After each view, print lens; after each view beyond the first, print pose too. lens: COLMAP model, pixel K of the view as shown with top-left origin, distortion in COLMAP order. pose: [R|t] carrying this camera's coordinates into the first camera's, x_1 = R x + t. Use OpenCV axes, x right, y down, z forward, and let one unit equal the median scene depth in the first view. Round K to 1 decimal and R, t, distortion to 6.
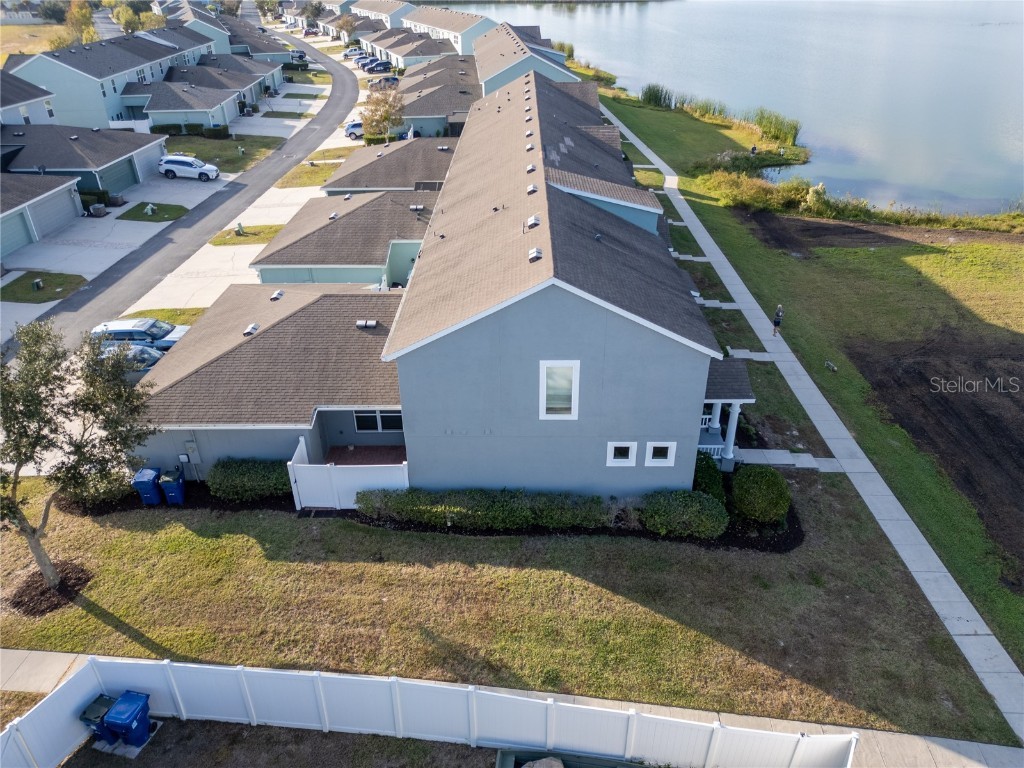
lens RADIAL K [[719.5, 0, 509.7], [0, 719.5, 386.2], [0, 0, 1]] dist [0.059855, -0.053723]
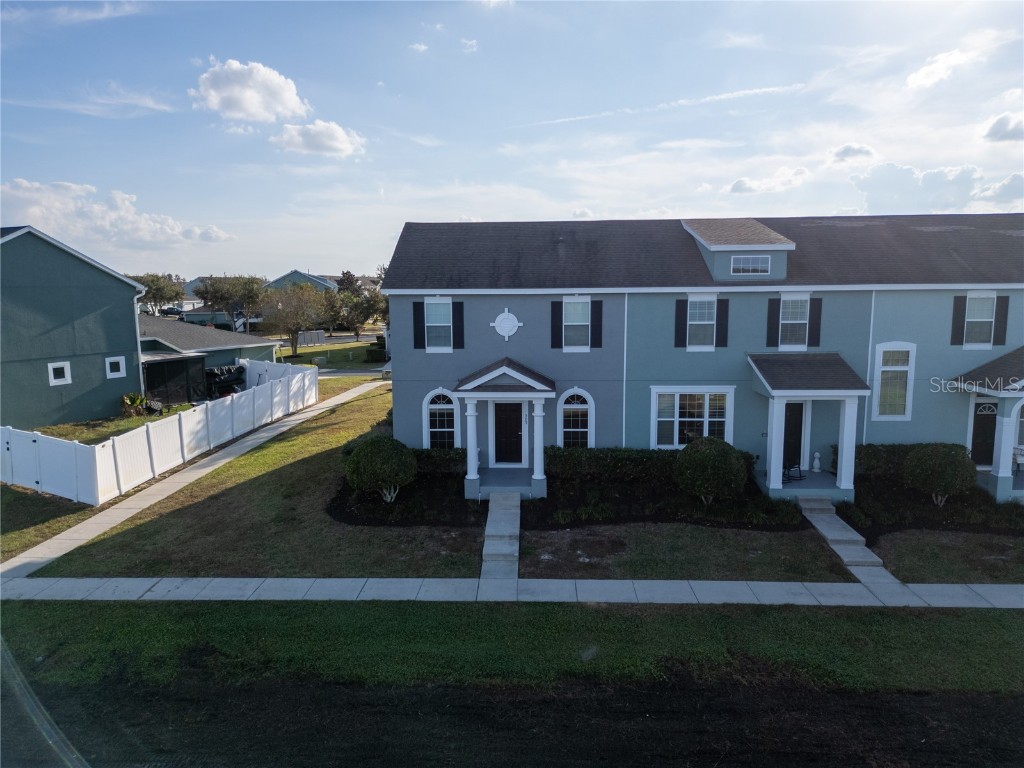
lens RADIAL K [[719.5, 0, 506.4], [0, 719.5, 386.4], [0, 0, 1]] dist [0.059855, -0.053723]
pose [[-0.028383, 0.147493, -0.988656, 0.888644], [-0.490884, 0.859522, 0.142321, -0.106635], [0.870762, 0.489355, 0.048006, 0.760781]]
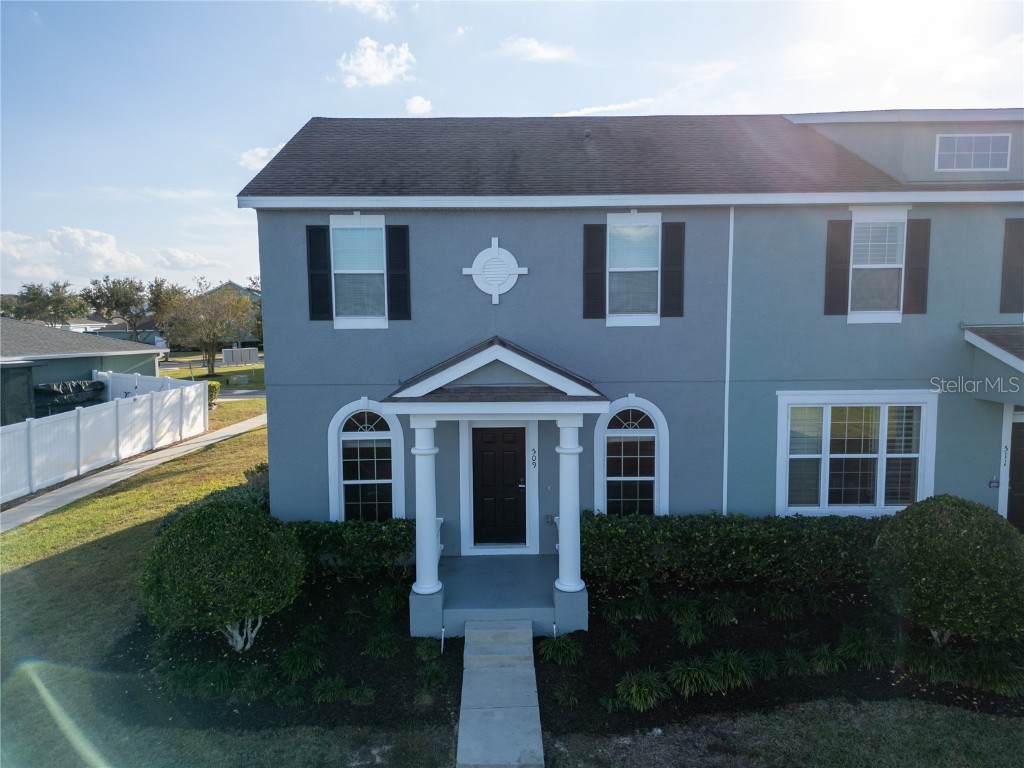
lens RADIAL K [[719.5, 0, 510.1], [0, 719.5, 387.8], [0, 0, 1]] dist [0.059855, -0.053723]
pose [[0.025068, 0.107213, -0.993920, 0.544776], [-0.489842, 0.868014, 0.081278, -0.041493], [0.871451, 0.484826, 0.074277, 0.772876]]
